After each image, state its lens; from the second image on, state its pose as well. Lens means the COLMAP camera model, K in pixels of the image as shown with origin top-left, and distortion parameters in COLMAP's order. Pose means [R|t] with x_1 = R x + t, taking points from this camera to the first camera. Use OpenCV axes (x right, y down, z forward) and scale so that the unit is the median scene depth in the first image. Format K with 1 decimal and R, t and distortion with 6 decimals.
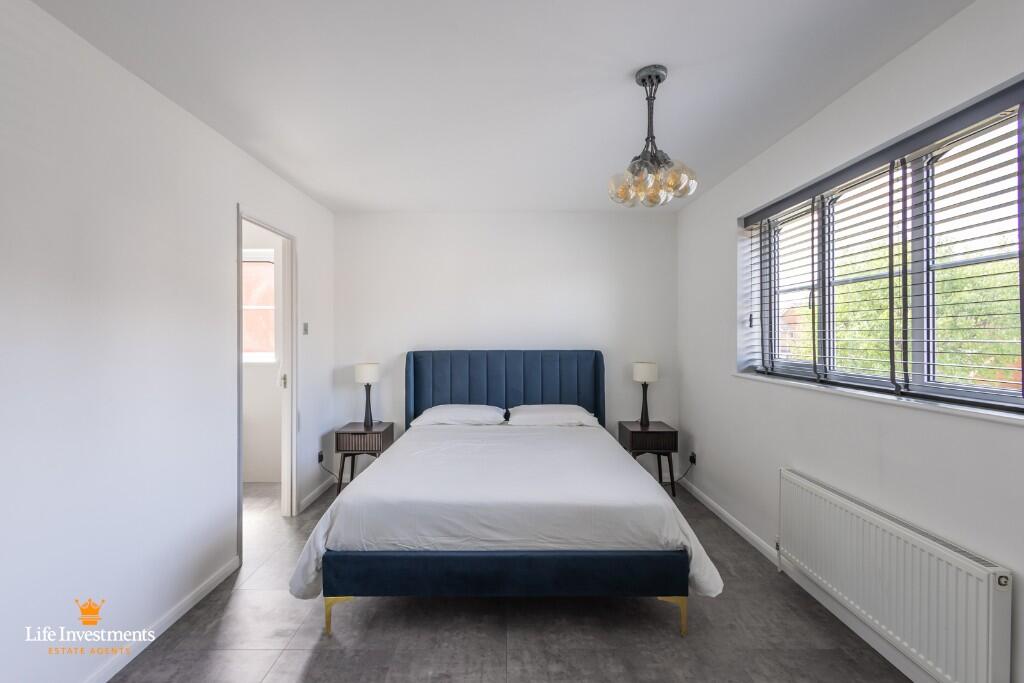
lens RADIAL K [[471.2, 0, 507.8], [0, 471.2, 337.1], [0, 0, 1]] dist [0.002235, 0.000236]
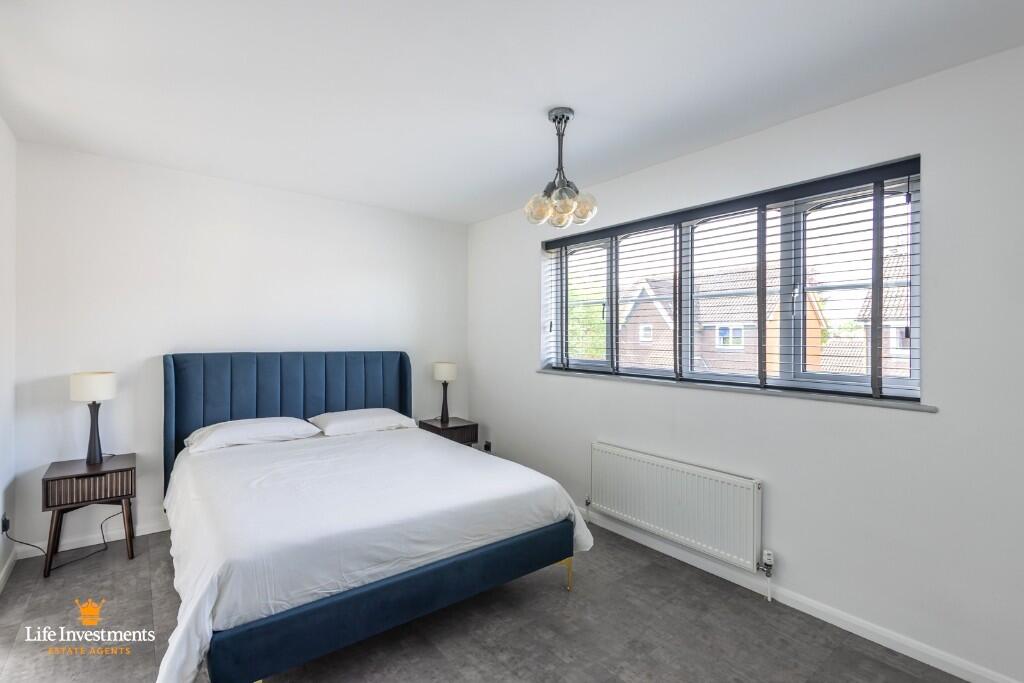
lens RADIAL K [[465.6, 0, 516.2], [0, 465.6, 337.1], [0, 0, 1]] dist [0.003485, 0.000374]
pose [[0.783193, 0.012734, 0.621648, -0.380405], [-0.012829, 0.999908, -0.004320, -0.001293], [-0.621646, -0.004592, 0.783285, 0.128067]]
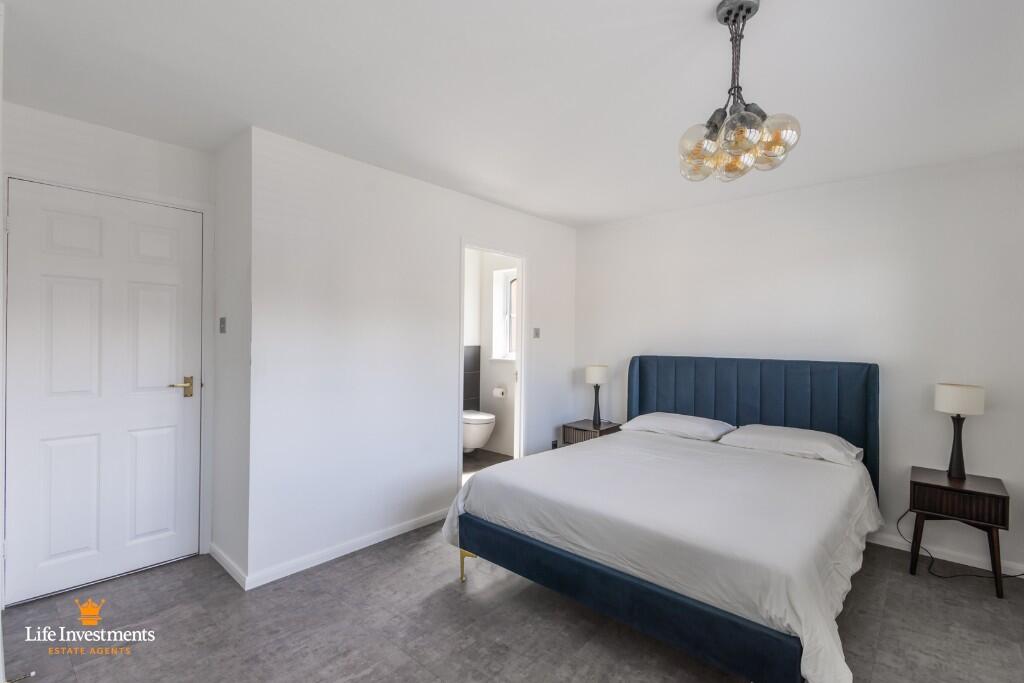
lens RADIAL K [[468.7, 0, 512.0], [0, 468.7, 341.5], [0, 0, 1]] dist [0.002778, 0.000332]
pose [[0.744975, 0.015040, -0.666923, 0.421365], [-0.014507, 0.999875, 0.006344, -0.003825], [0.666934, 0.004949, 0.745100, 0.131635]]
